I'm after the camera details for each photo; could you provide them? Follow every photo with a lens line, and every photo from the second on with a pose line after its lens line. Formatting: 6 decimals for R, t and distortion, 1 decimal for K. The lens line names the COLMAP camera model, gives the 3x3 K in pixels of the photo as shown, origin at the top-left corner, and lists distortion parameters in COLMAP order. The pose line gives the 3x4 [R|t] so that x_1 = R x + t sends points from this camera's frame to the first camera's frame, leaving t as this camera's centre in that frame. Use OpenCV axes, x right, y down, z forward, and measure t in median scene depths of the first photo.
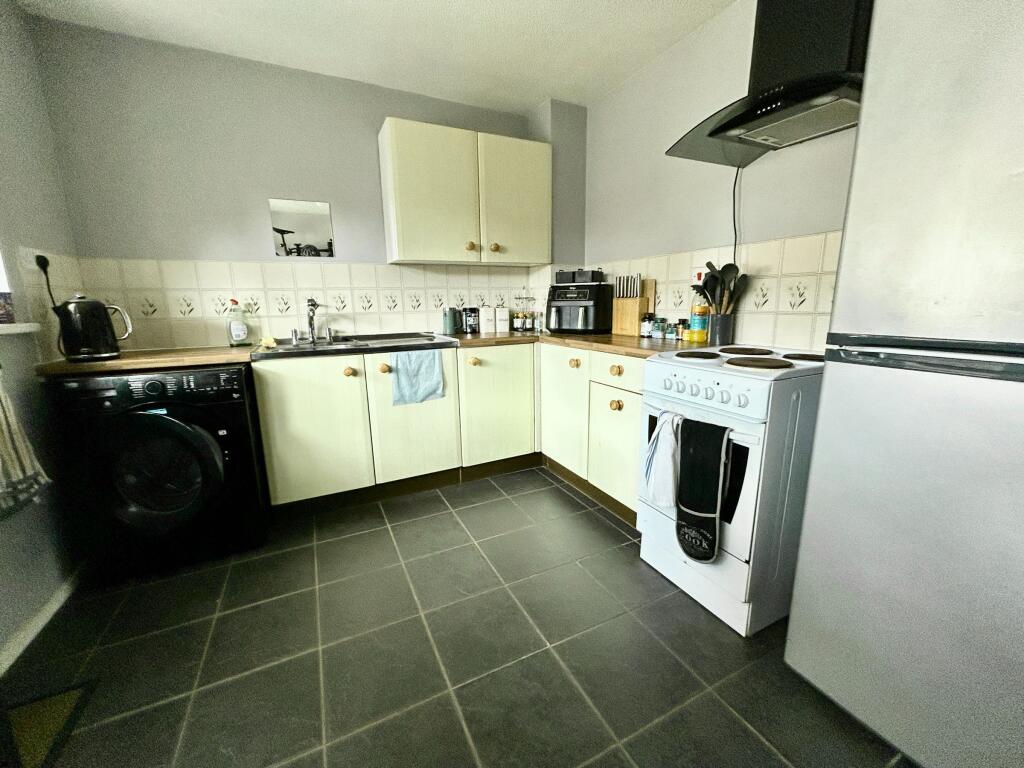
lens RADIAL K [[410.7, 0, 512.0], [0, 410.7, 384.0], [0, 0, 1]] dist [-0.010178, 0.000123]
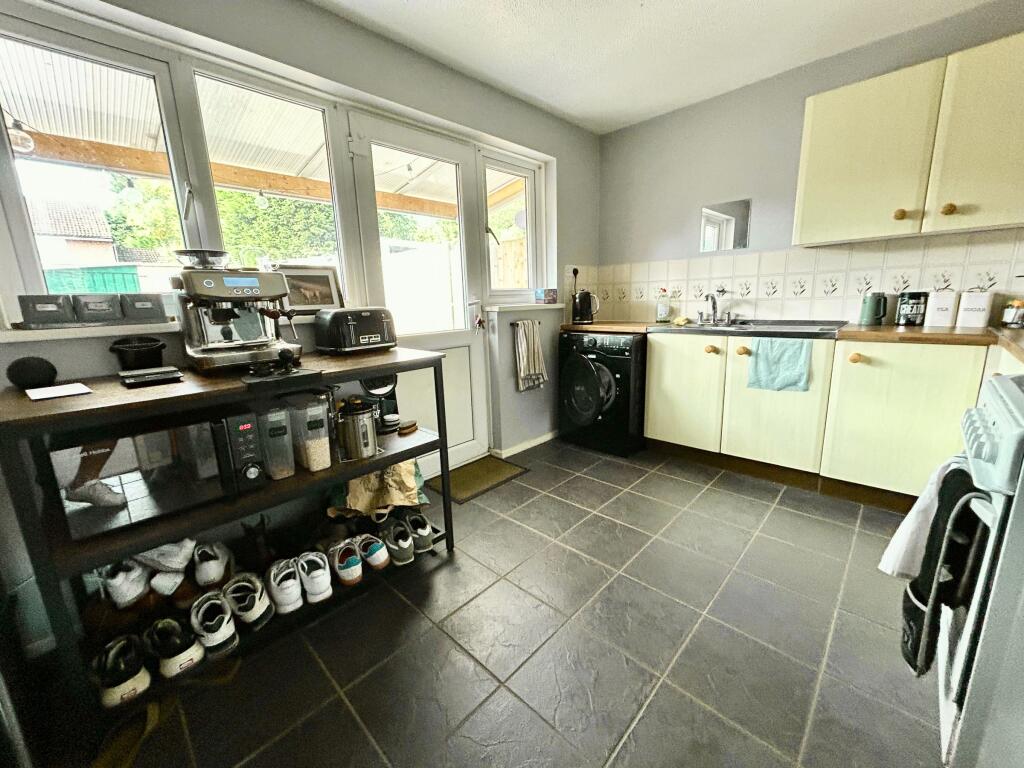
lens RADIAL K [[407.2, 0, 508.5], [0, 407.2, 385.4], [0, 0, 1]] dist [0.000466, 0.000083]
pose [[0.325957, 0.202127, -0.923524, 0.473166], [-0.158304, 0.974753, 0.157467, -0.019452], [0.932036, 0.094870, 0.349726, 0.052122]]
